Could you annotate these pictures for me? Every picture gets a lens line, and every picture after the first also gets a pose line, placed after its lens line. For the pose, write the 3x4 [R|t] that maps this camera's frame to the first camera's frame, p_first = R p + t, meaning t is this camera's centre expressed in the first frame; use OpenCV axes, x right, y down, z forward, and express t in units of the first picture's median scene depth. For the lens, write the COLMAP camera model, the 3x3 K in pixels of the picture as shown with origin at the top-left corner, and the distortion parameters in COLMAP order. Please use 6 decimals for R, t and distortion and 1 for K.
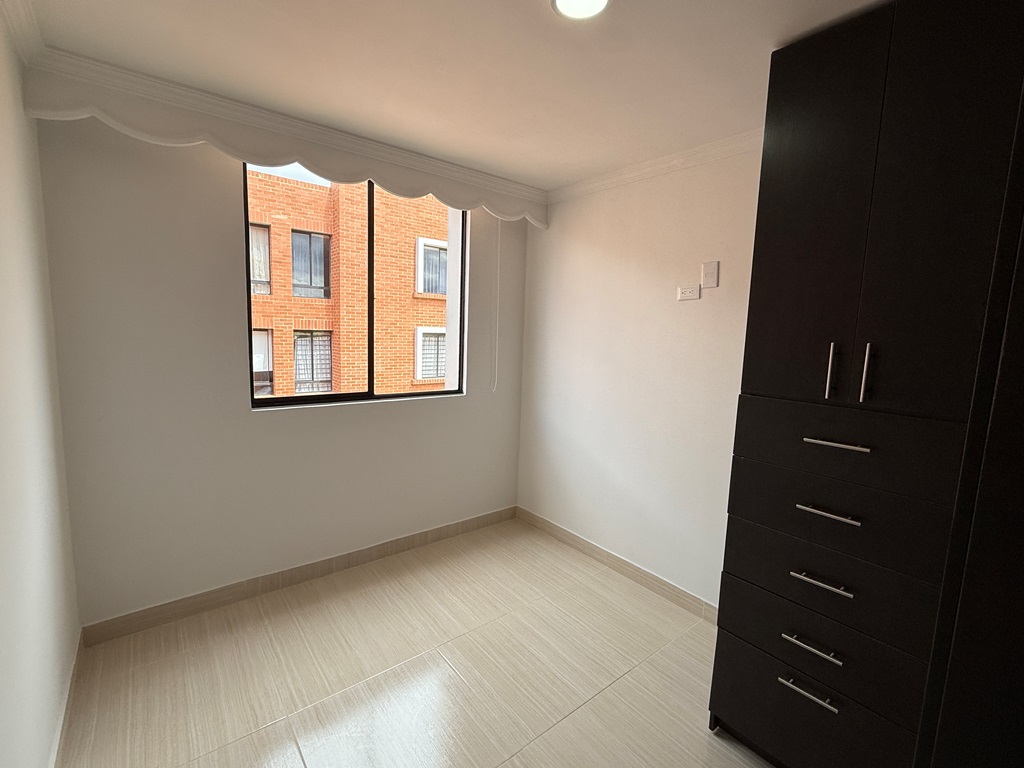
lens RADIAL K [[456.6, 0, 514.8], [0, 456.6, 384.4], [0, 0, 1]] dist [0.001843, 0.000672]
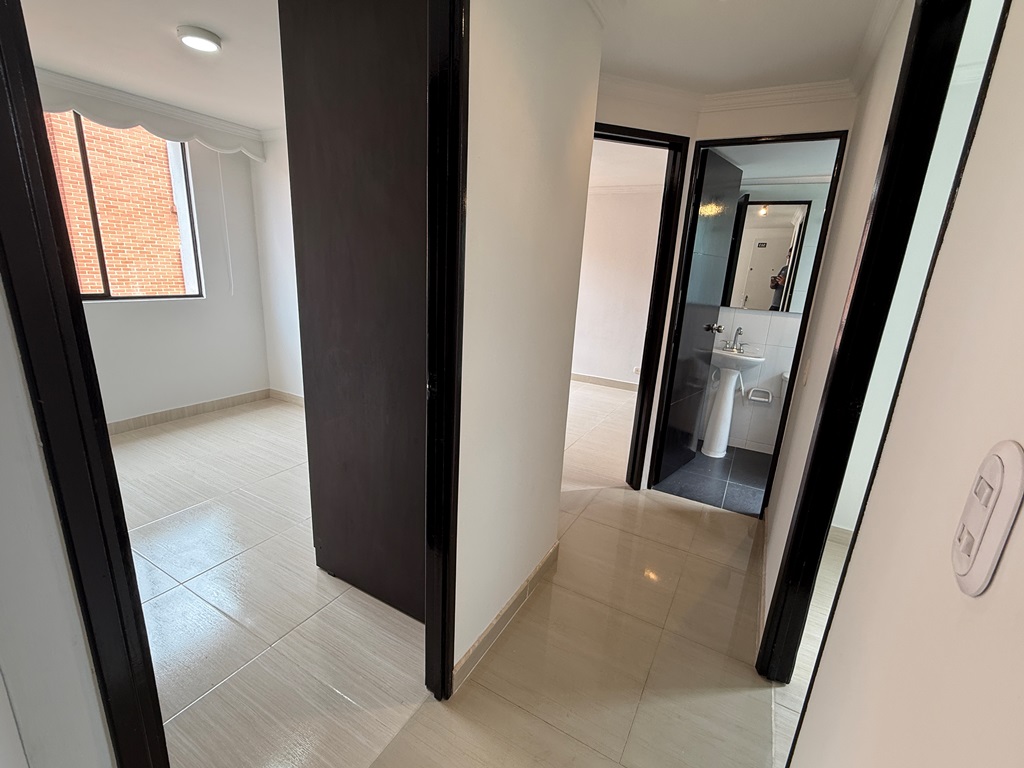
lens RADIAL K [[456.6, 0, 507.6], [0, 456.6, 379.3], [0, 0, 1]] dist [0.001843, 0.000672]
pose [[0.931417, -0.081332, 0.354749, 0.195643], [0.028909, 0.988164, 0.150650, 0.076498], [-0.362803, -0.130062, 0.922745, -0.468513]]
